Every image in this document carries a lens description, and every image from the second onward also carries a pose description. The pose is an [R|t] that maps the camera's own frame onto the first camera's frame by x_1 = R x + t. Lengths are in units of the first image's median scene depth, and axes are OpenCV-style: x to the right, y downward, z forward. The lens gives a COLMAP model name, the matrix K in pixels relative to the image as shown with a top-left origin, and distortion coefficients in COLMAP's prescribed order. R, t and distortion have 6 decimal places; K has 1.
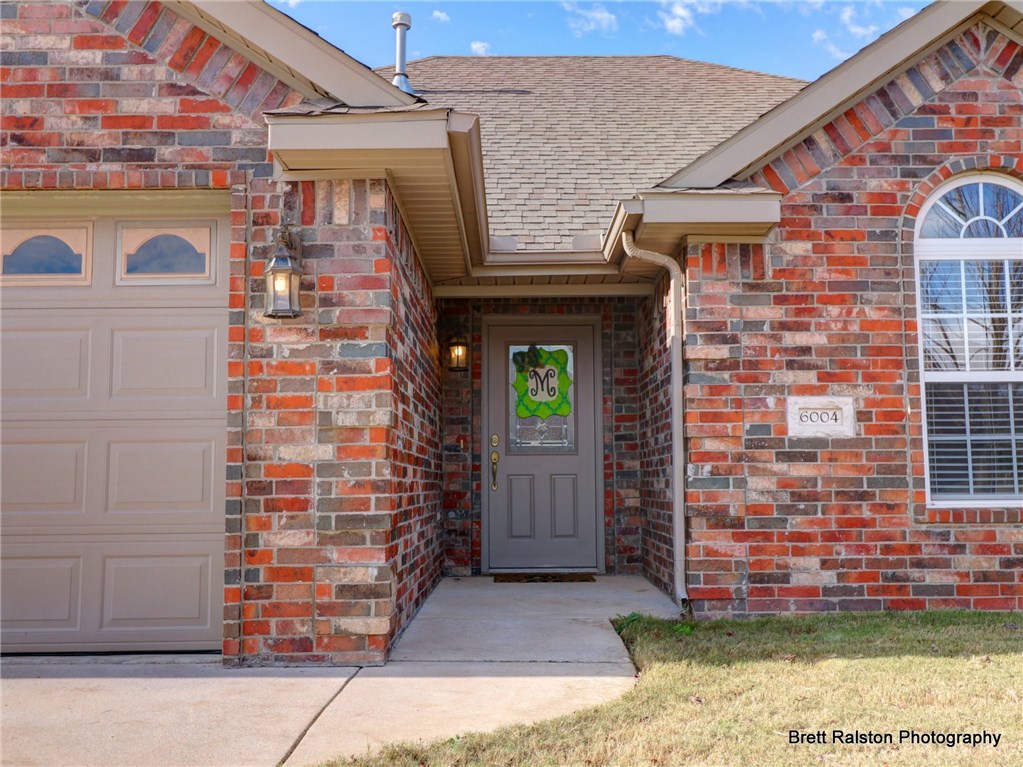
lens RADIAL K [[1007.9, 0, 516.6], [0, 1007.9, 388.2], [0, 0, 1]] dist [0.009973, 0.000000]
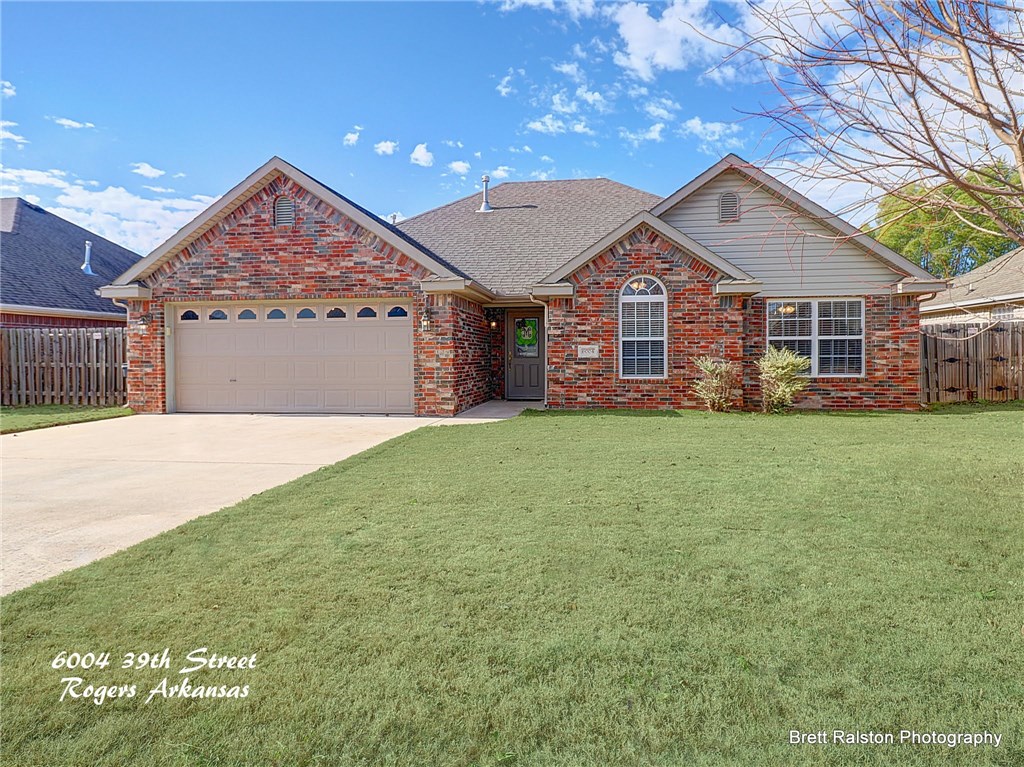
lens RADIAL K [[545.7, 0, 506.2], [0, 545.7, 376.2], [0, 0, 1]] dist [-0.003127, 0.000929]
pose [[0.989858, 0.007307, -0.141869, 0.291823], [0.010877, 0.991846, 0.126977, -0.122950], [0.141640, -0.127233, 0.981708, -0.822698]]
